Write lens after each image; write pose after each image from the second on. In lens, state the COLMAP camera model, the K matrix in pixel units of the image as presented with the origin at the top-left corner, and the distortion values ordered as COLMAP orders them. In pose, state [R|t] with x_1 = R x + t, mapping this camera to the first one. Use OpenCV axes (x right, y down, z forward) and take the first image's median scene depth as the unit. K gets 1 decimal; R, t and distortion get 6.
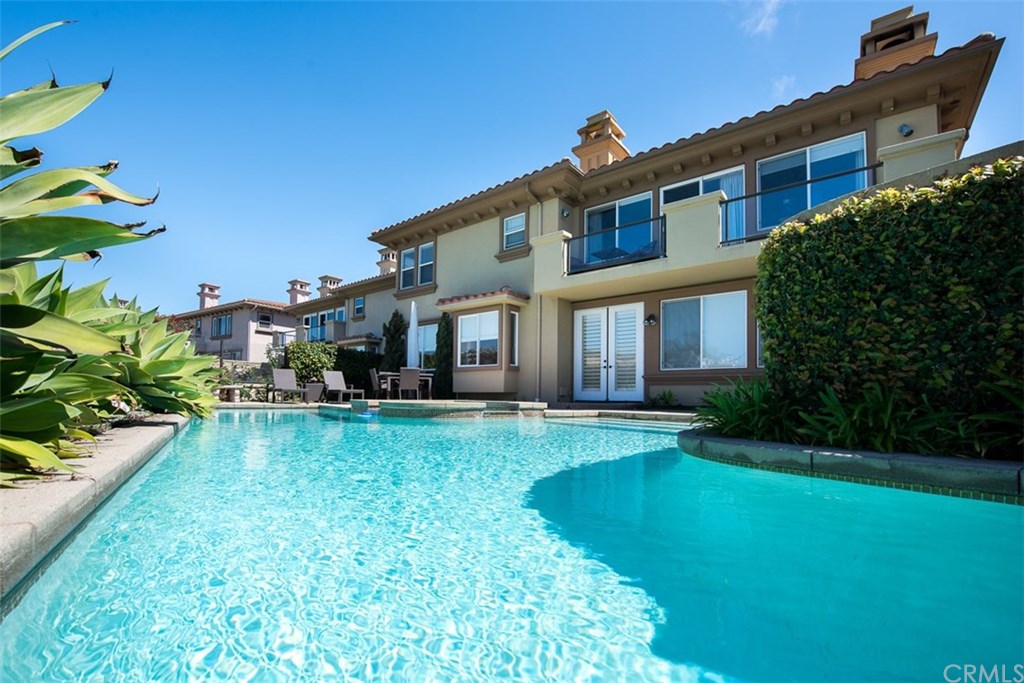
lens RADIAL K [[442.1, 0, 512.6], [0, 442.1, 376.6], [0, 0, 1]] dist [-0.000951, -0.000186]
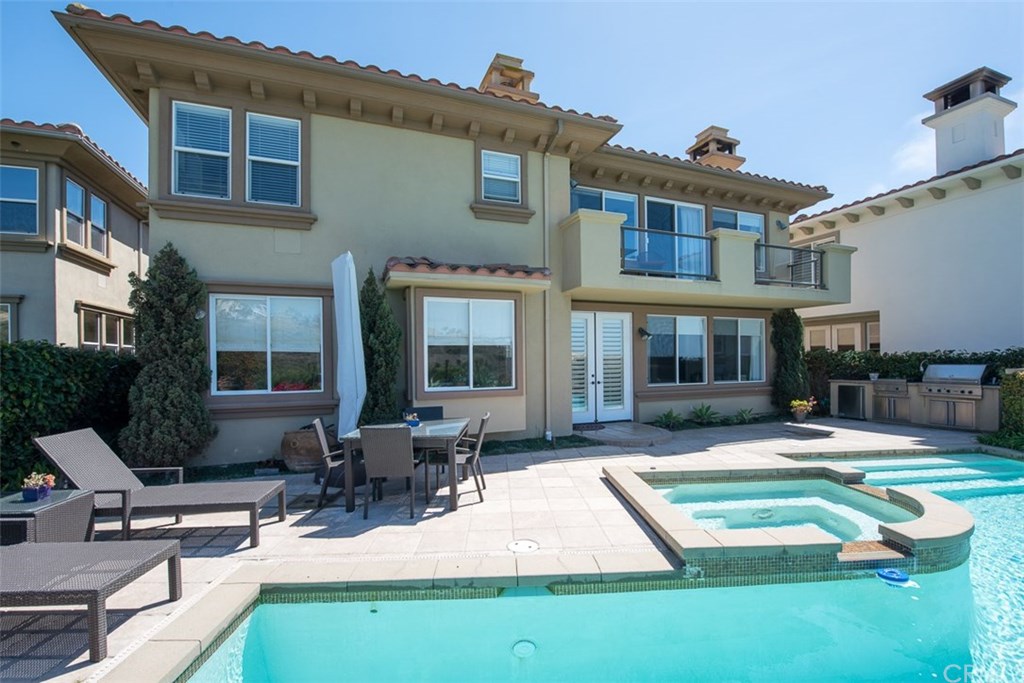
lens RADIAL K [[436.2, 0, 512.9], [0, 436.2, 358.6], [0, 0, 1]] dist [-0.000203, -0.000051]
pose [[0.503417, -0.017852, 0.863859, -0.490792], [-0.028245, 0.998912, 0.037103, -0.078285], [-0.863582, -0.043078, 0.502365, 0.585578]]
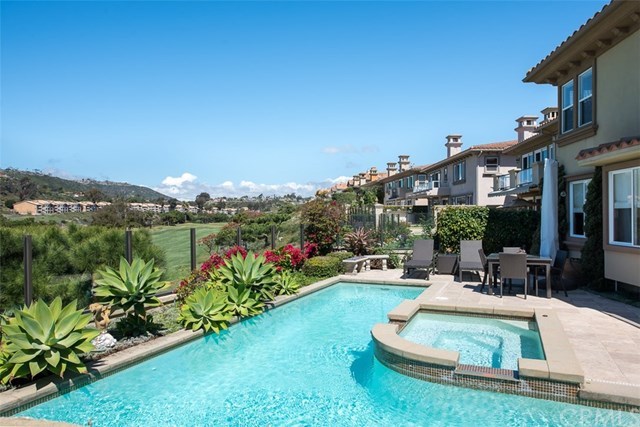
lens RADIAL K [[439.4, 0, 320.0], [0, 439.4, 213.5], [0, 0, 1]] dist [-0.002213, -0.000803]
pose [[0.545213, -0.012801, -0.838200, 0.196568], [0.043073, 0.998990, 0.012761, -0.091761], [0.837190, -0.043061, 0.545214, 0.211907]]
